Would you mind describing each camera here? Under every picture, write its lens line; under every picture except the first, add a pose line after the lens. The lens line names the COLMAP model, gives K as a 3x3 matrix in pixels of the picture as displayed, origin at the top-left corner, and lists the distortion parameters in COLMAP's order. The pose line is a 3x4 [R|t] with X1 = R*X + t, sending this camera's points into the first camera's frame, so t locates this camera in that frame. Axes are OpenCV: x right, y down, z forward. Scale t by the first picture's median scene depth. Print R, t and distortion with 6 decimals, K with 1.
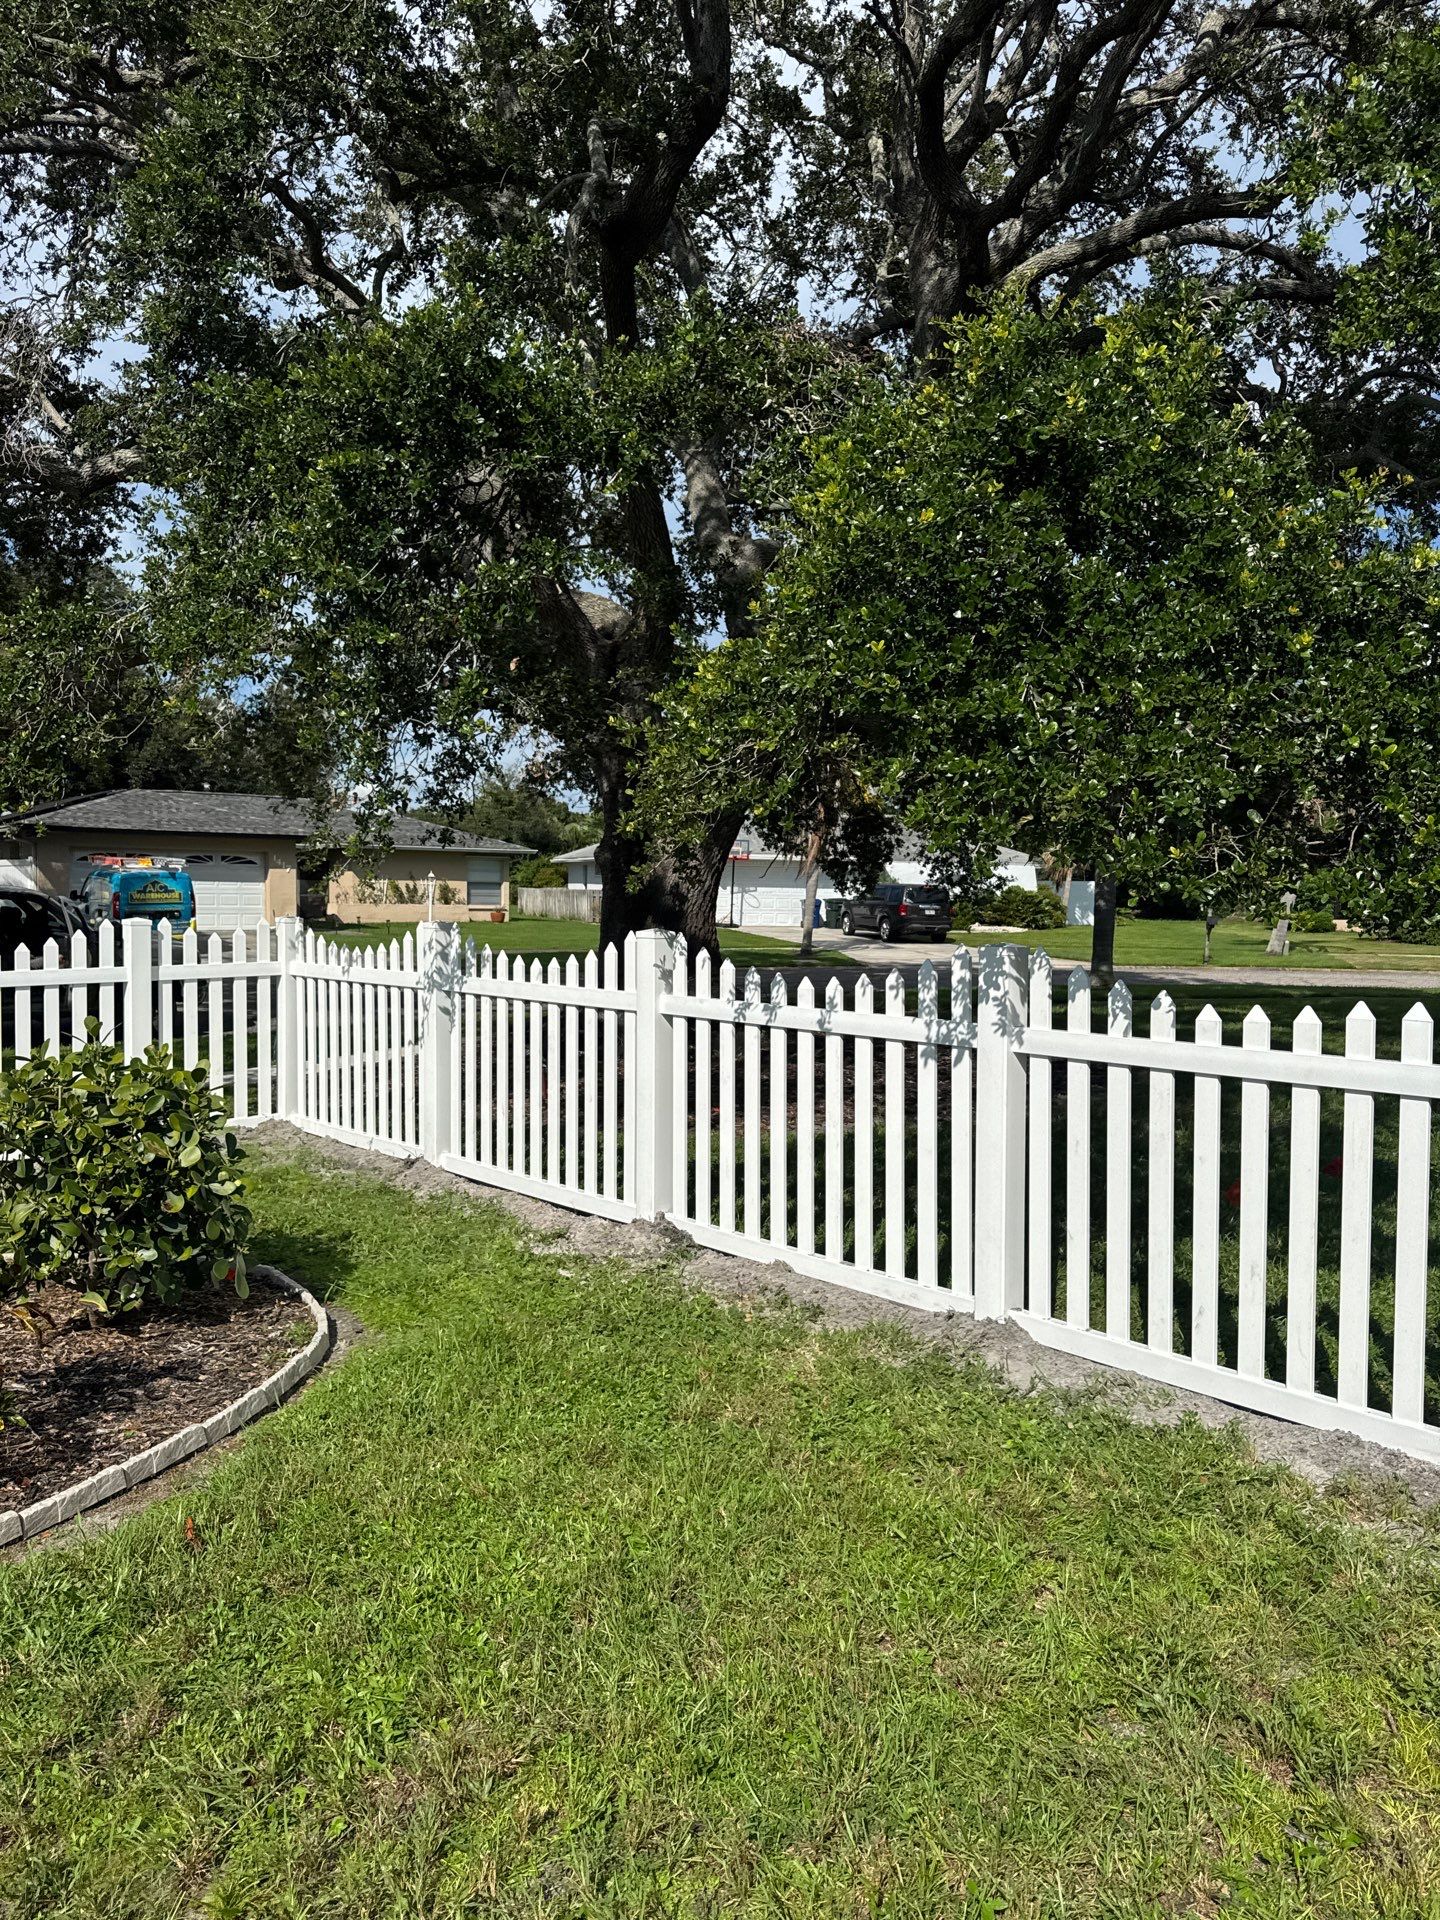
lens RADIAL K [[1360.0, 0, 729.5], [0, 1360.0, 955.4], [0, 0, 1]] dist [0.133037, -0.212141]
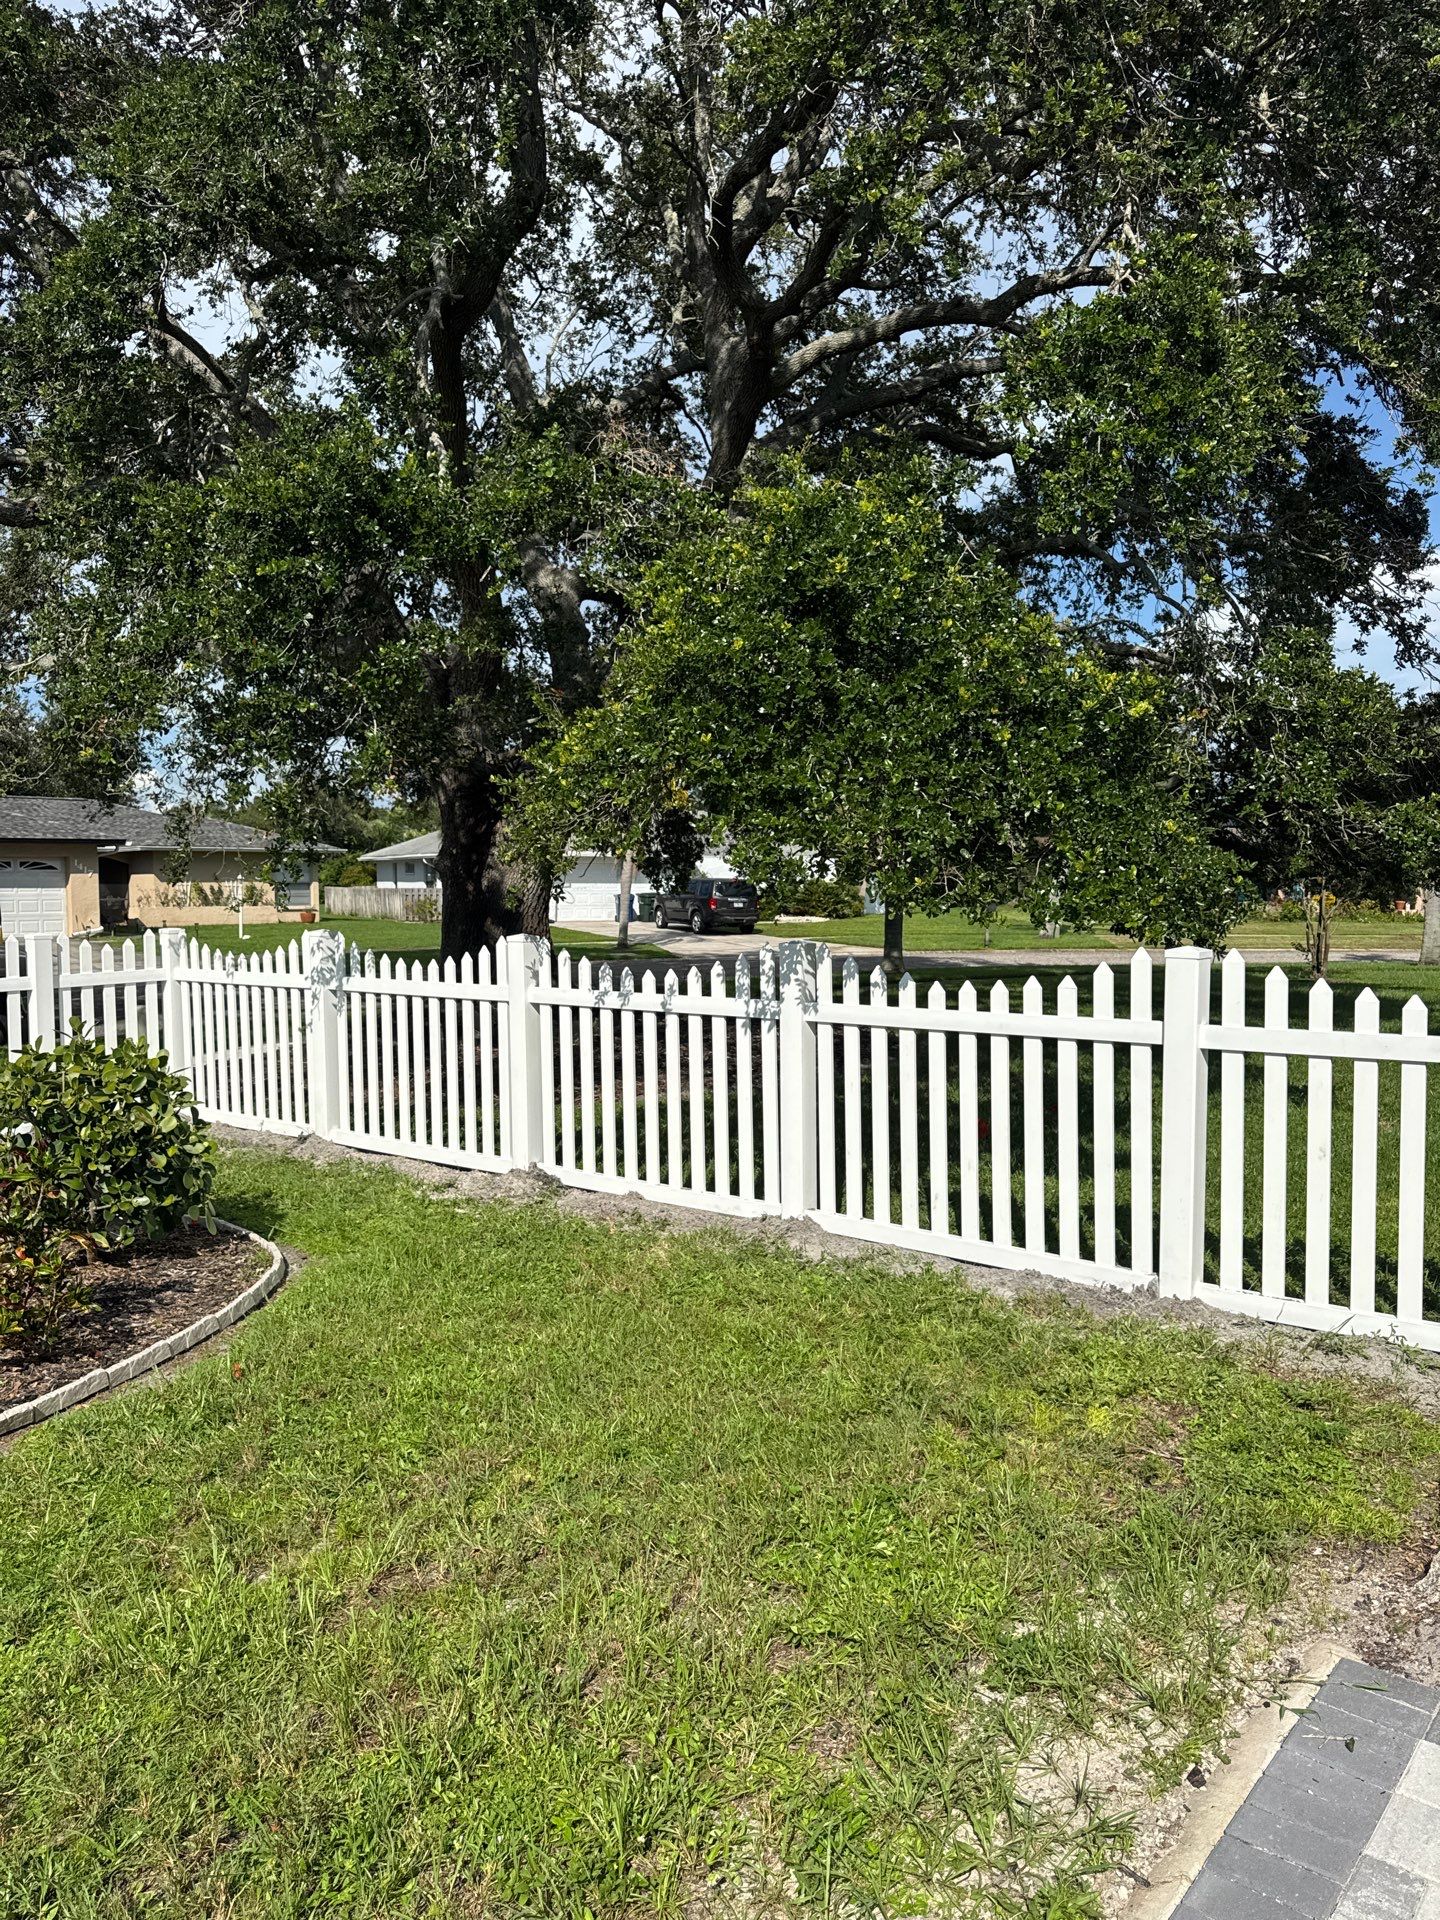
lens RADIAL K [[1368.3, 0, 727.5], [0, 1368.3, 964.4], [0, 0, 1]] dist [0.035005, -0.040954]
pose [[0.990186, -0.026604, 0.137197, -0.045847], [0.024877, 0.999588, 0.014292, -0.005612], [-0.137520, -0.010739, 0.990441, -0.280710]]
